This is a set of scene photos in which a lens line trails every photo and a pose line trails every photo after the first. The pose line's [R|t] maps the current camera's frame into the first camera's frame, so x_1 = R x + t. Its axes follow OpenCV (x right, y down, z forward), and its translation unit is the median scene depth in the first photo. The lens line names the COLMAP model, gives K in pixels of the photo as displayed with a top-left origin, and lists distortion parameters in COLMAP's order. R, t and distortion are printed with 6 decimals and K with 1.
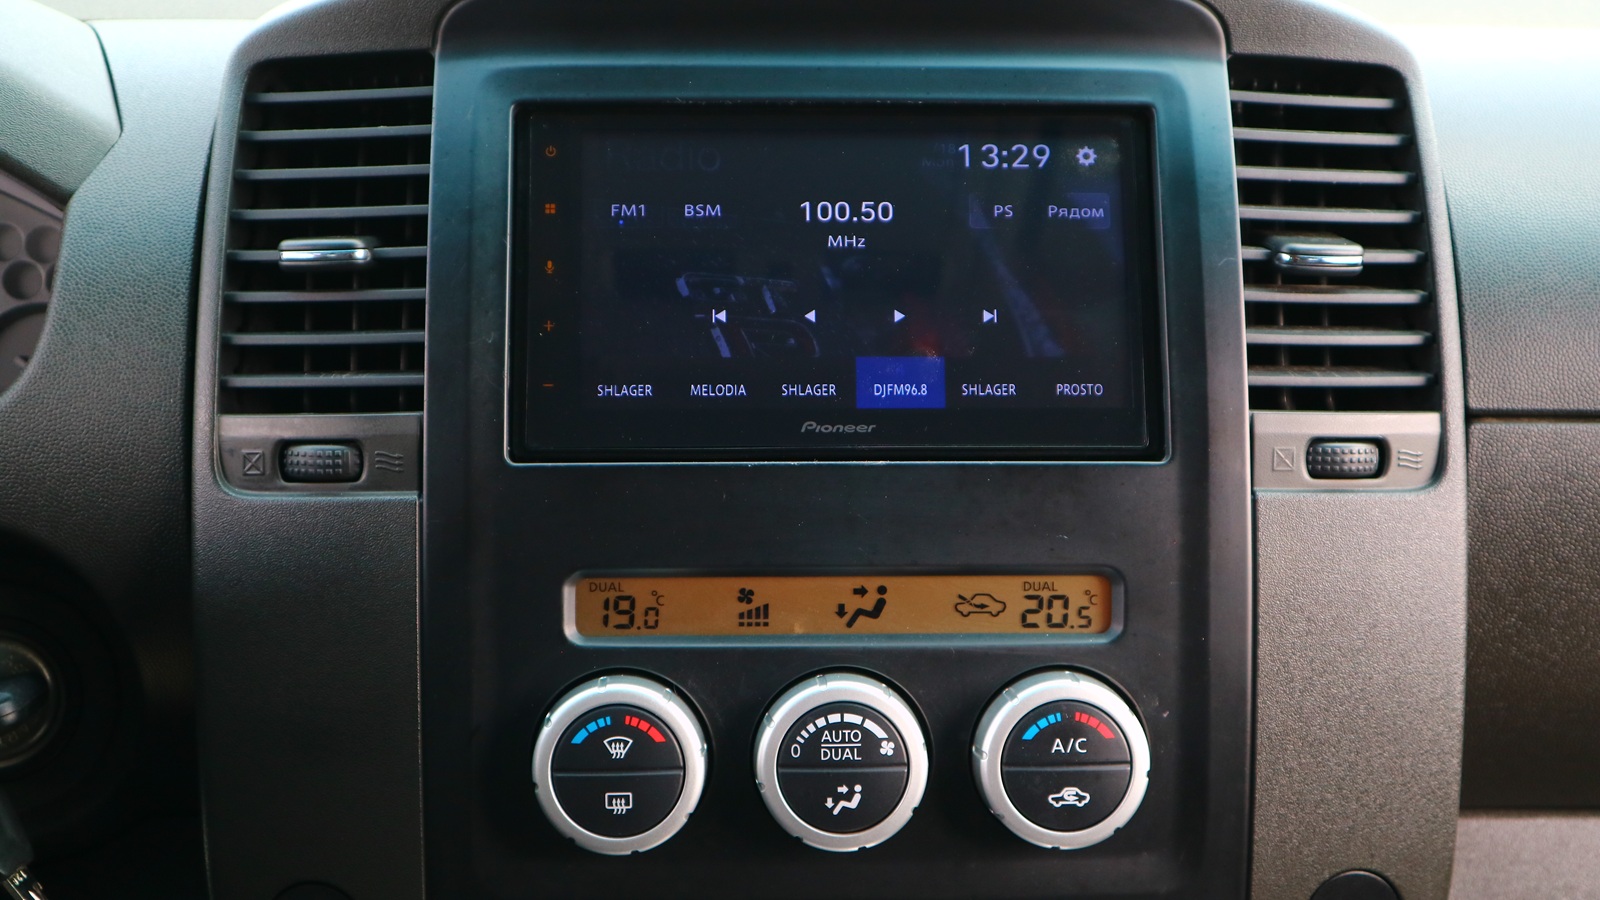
lens RADIAL K [[1889.1, 0, 801.1], [0, 1889.1, 435.4], [0, 0, 1]] dist [-0.005354, 0.171044]
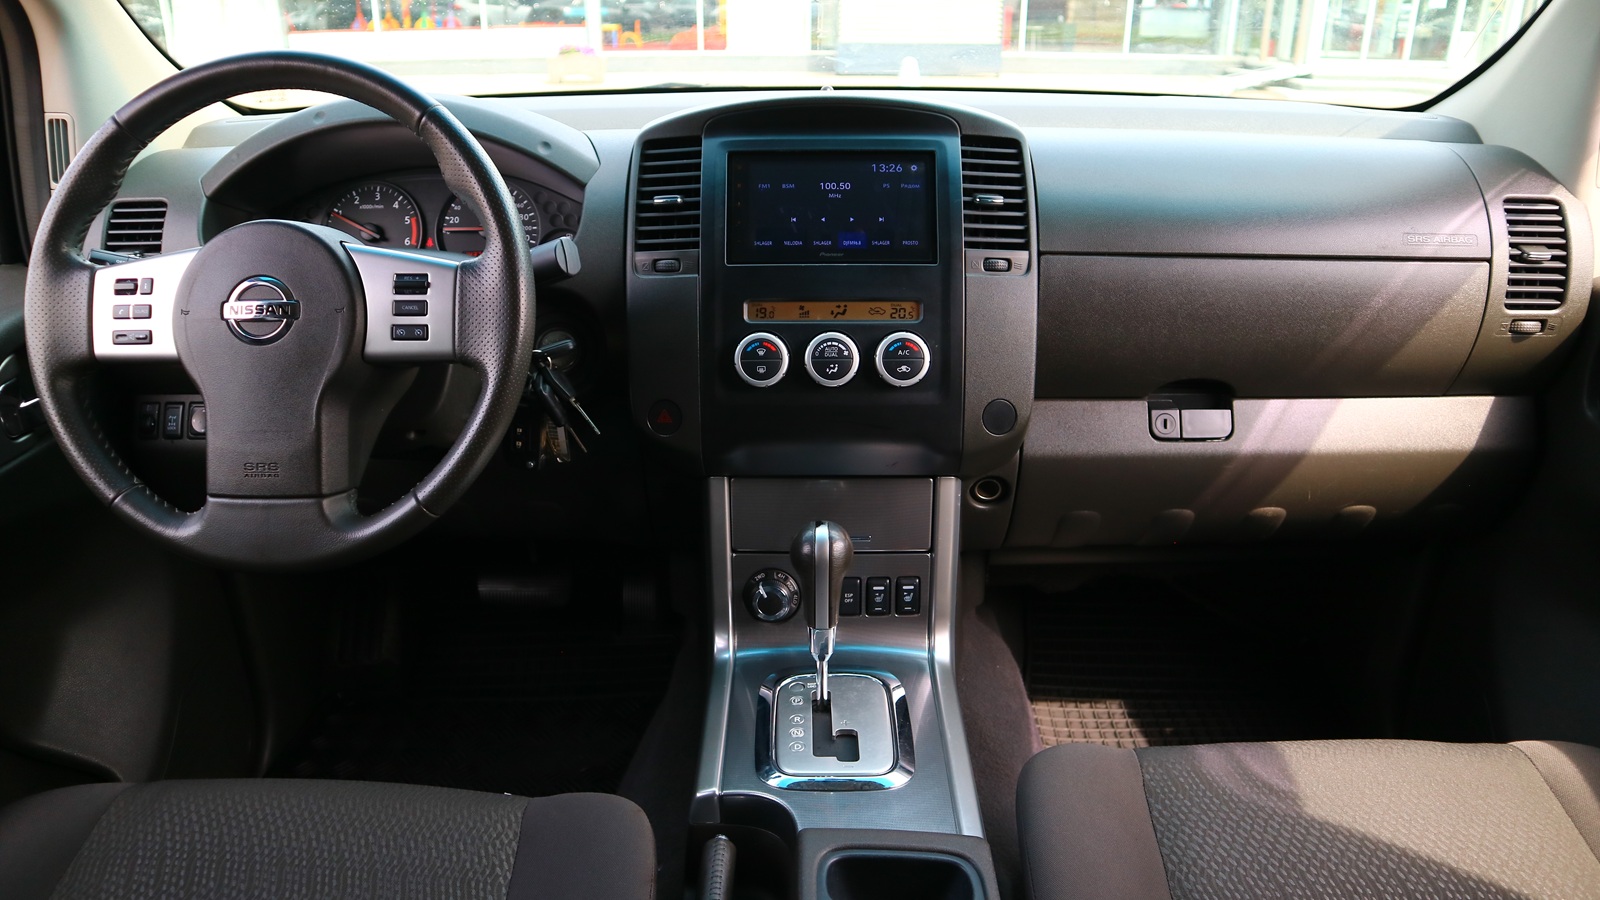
lens RADIAL K [[1107.4, 0, 795.4], [0, 1107.4, 447.6], [0, 0, 1]] dist [-0.122152, 0.076152]
pose [[0.998518, 0.003554, -0.054309, 0.059875], [-0.000504, 0.998427, 0.056068, 0.211466], [0.054422, -0.055957, 0.996949, -0.831071]]
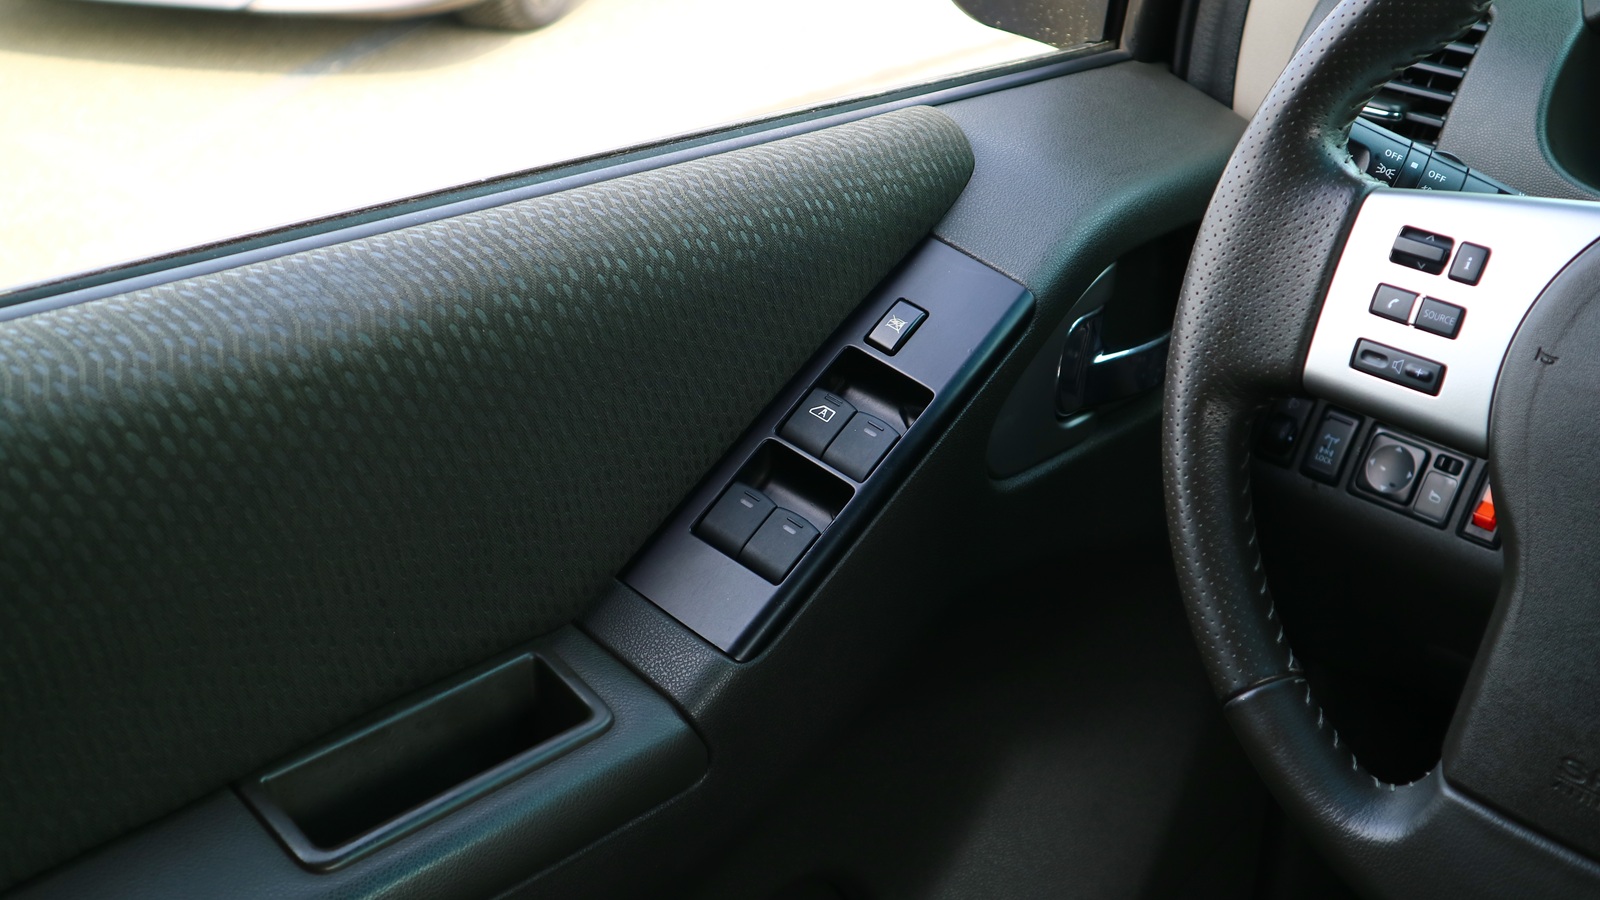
lens RADIAL K [[1889.1, 0, 801.1], [0, 1889.1, 435.4], [0, 0, 1]] dist [-0.005354, 0.171044]
pose [[0.686737, 0.328176, -0.648608, -0.432913], [-0.261492, 0.944085, 0.200814, 0.043515], [0.678243, 0.031700, 0.734153, -0.484376]]
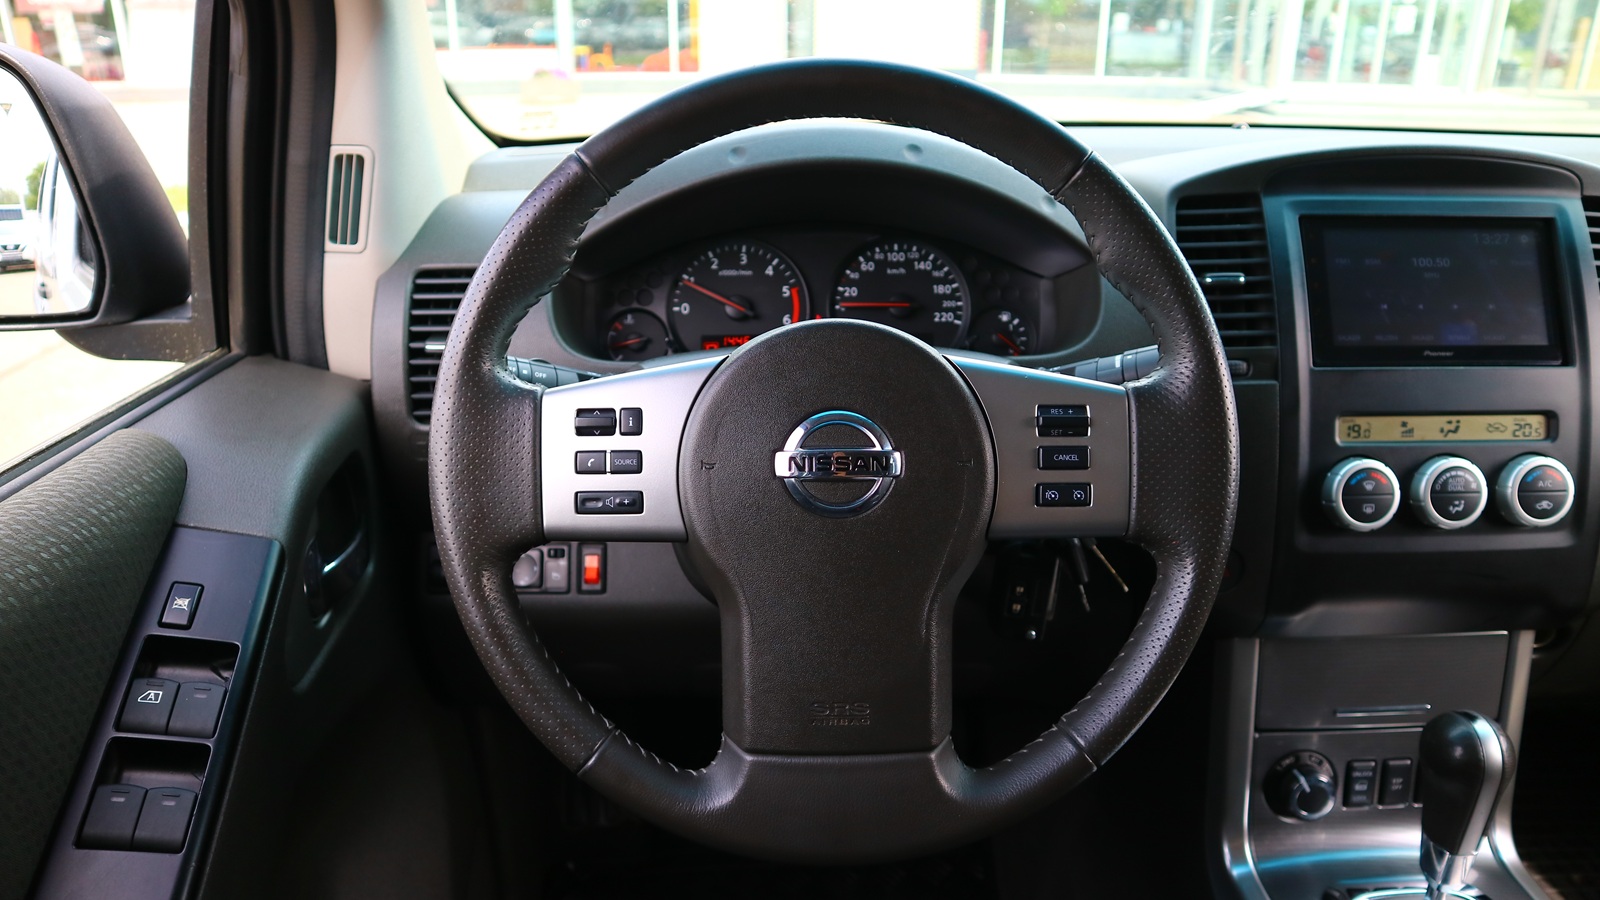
lens RADIAL K [[1107.4, 0, 795.4], [0, 1107.4, 447.6], [0, 0, 1]] dist [-0.122152, 0.076152]
pose [[0.999883, -0.007854, -0.013127, -0.772136], [0.008333, 0.999288, 0.036807, 0.057834], [0.012829, -0.036912, 0.999236, -0.356347]]
